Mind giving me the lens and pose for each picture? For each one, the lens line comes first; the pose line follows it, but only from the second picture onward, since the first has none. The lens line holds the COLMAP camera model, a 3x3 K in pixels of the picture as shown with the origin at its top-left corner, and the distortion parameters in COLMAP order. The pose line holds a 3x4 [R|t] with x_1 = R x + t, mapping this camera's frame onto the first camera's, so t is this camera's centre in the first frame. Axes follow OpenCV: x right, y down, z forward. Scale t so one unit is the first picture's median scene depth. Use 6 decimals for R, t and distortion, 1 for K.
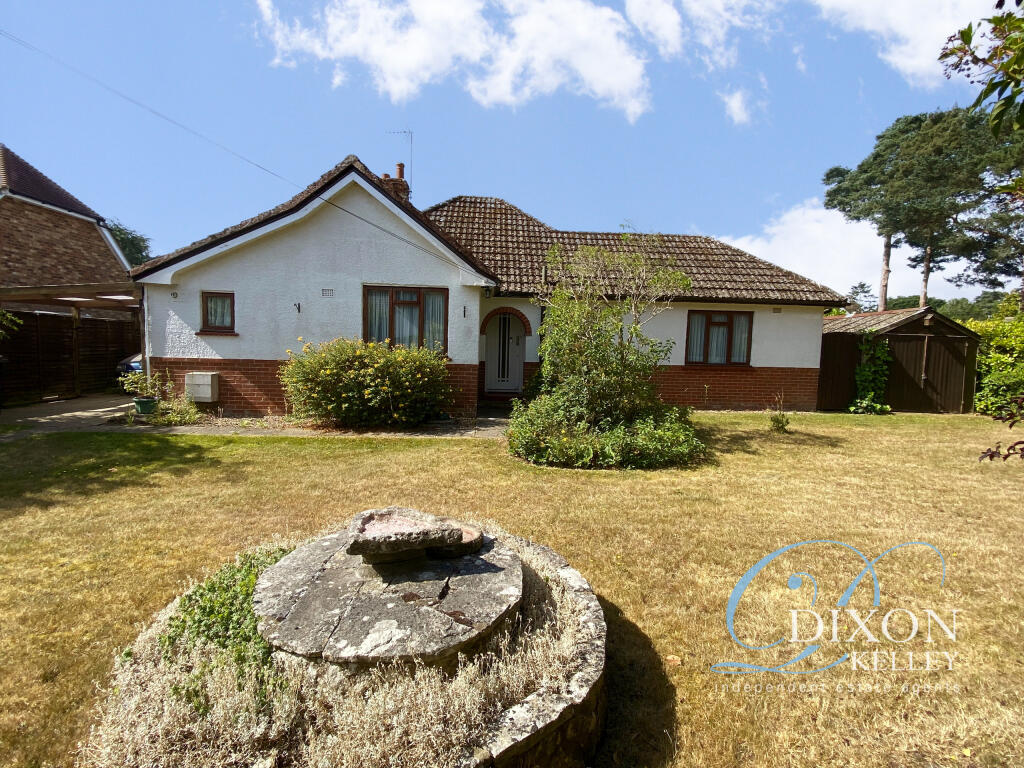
lens RADIAL K [[484.3, 0, 512.0], [0, 484.3, 384.0], [0, 0, 1]] dist [0.017173, -0.017919]
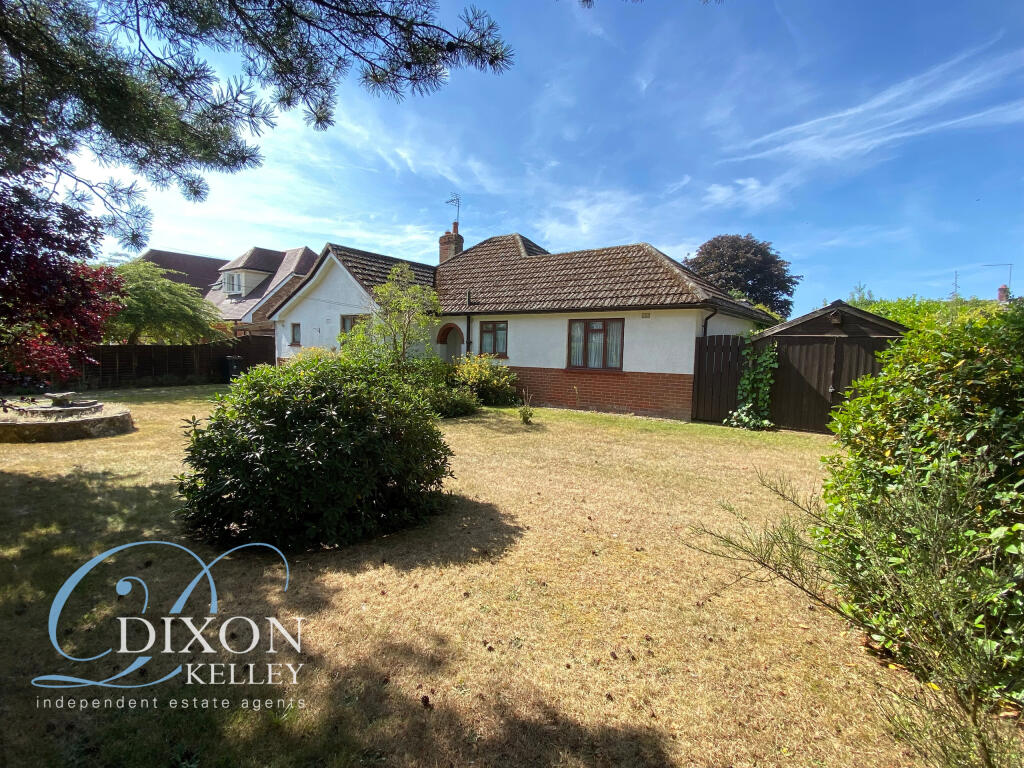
lens RADIAL K [[484.3, 0, 512.0], [0, 484.3, 384.0], [0, 0, 1]] dist [0.017173, -0.017919]
pose [[0.771878, 0.038646, -0.634595, 0.973992], [-0.052706, 0.998605, -0.003294, 0.007481], [0.633582, 0.035990, 0.772838, 0.055941]]
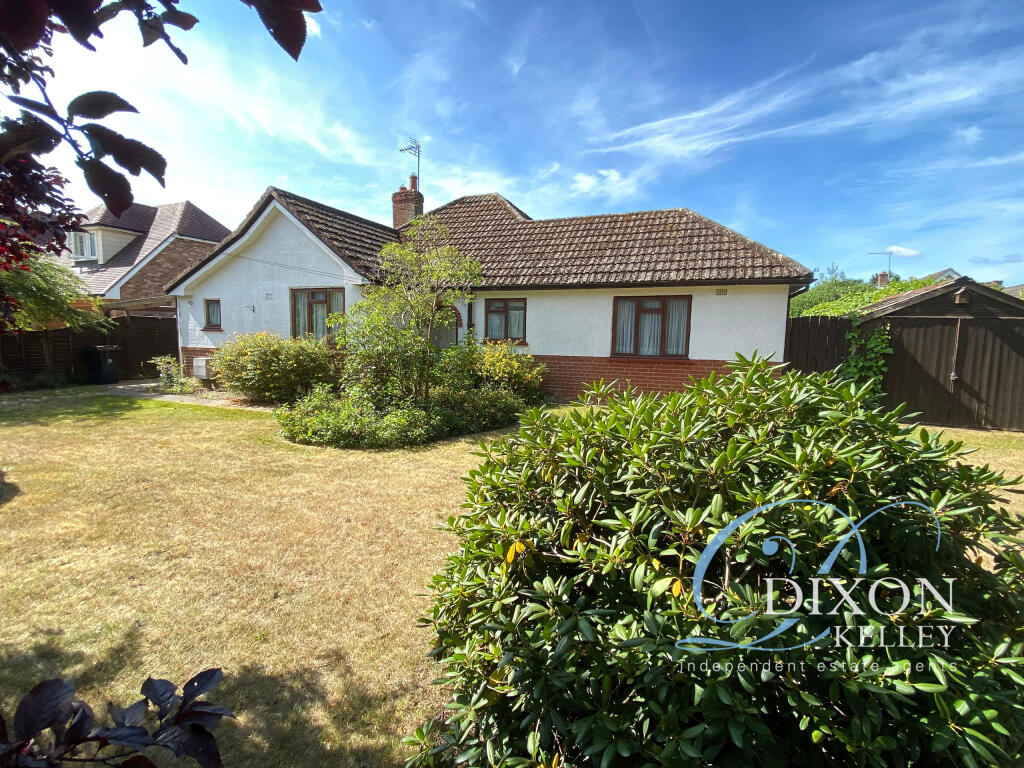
lens RADIAL K [[484.3, 0, 512.0], [0, 484.3, 384.0], [0, 0, 1]] dist [0.017173, -0.017919]
pose [[0.904149, 0.034051, -0.425858, 0.581899], [-0.026048, 0.999358, 0.024606, -0.004672], [0.426423, -0.011155, 0.904455, 0.086938]]
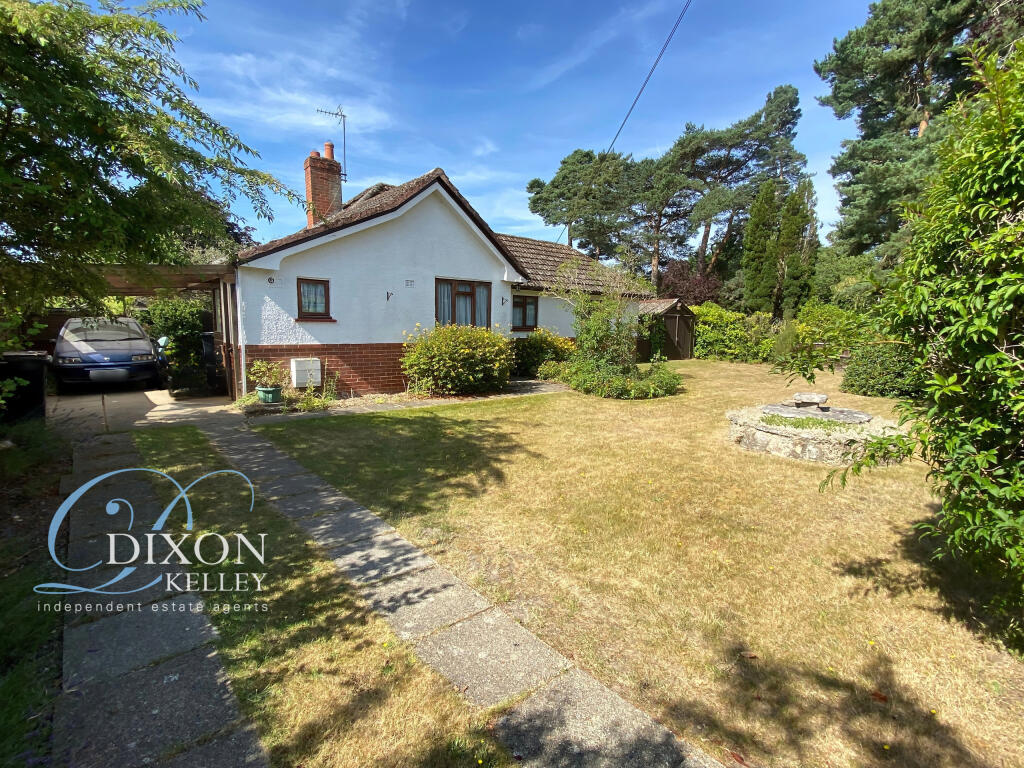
lens RADIAL K [[484.3, 0, 512.0], [0, 484.3, 384.0], [0, 0, 1]] dist [0.017173, -0.017919]
pose [[0.804571, -0.087976, 0.587304, -0.680549], [0.054801, 0.995745, 0.074084, -0.016904], [-0.591322, -0.027421, 0.805969, -0.057954]]
